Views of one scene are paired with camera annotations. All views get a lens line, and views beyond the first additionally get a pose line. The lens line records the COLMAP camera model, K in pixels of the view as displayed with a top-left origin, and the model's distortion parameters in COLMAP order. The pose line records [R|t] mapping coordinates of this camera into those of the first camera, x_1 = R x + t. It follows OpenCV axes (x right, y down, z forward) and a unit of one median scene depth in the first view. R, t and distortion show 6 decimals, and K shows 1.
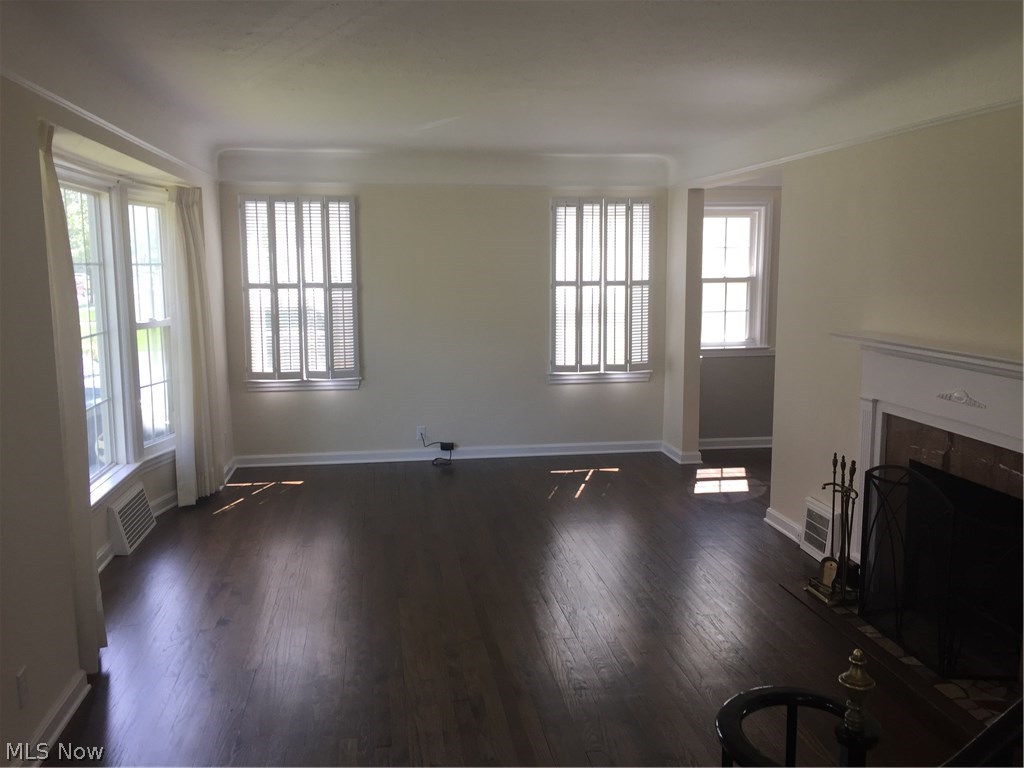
lens RADIAL K [[877.7, 0, 512.1], [0, 877.7, 383.4], [0, 0, 1]] dist [0.064141, -0.008892]
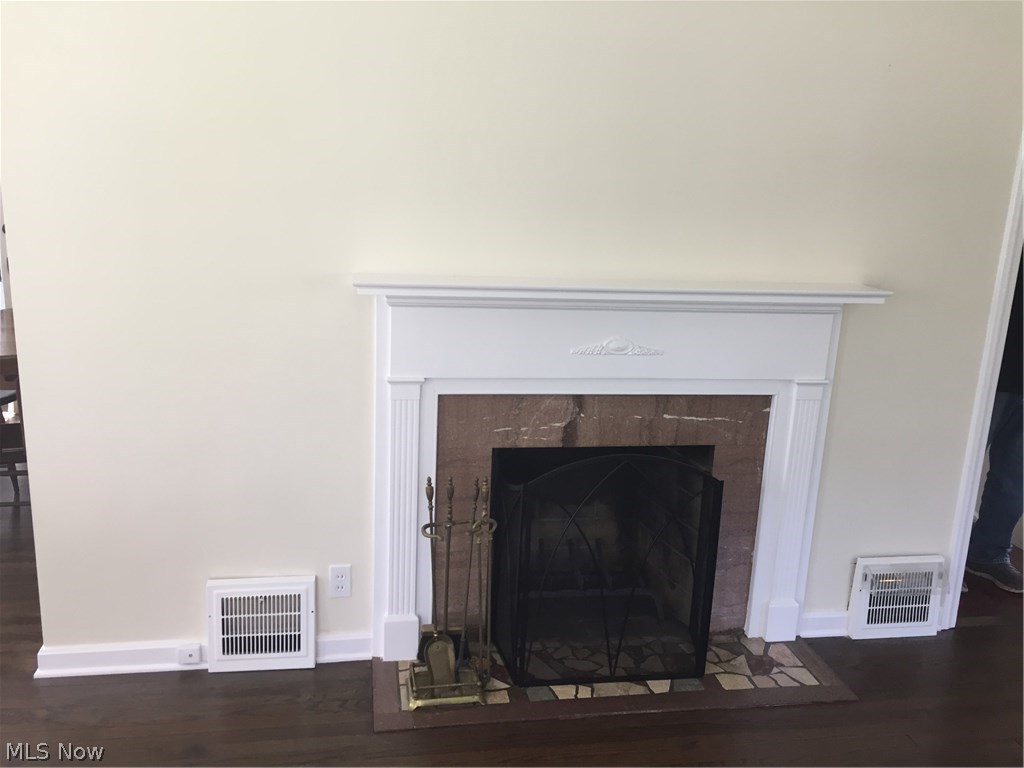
lens RADIAL K [[877.7, 0, 511.4], [0, 877.7, 384.3], [0, 0, 1]] dist [0.064141, -0.008892]
pose [[-0.012945, -0.218188, 0.975821, -0.238843], [0.099423, 0.970786, 0.218381, -0.122333], [-0.994961, 0.099846, 0.009126, 1.020616]]
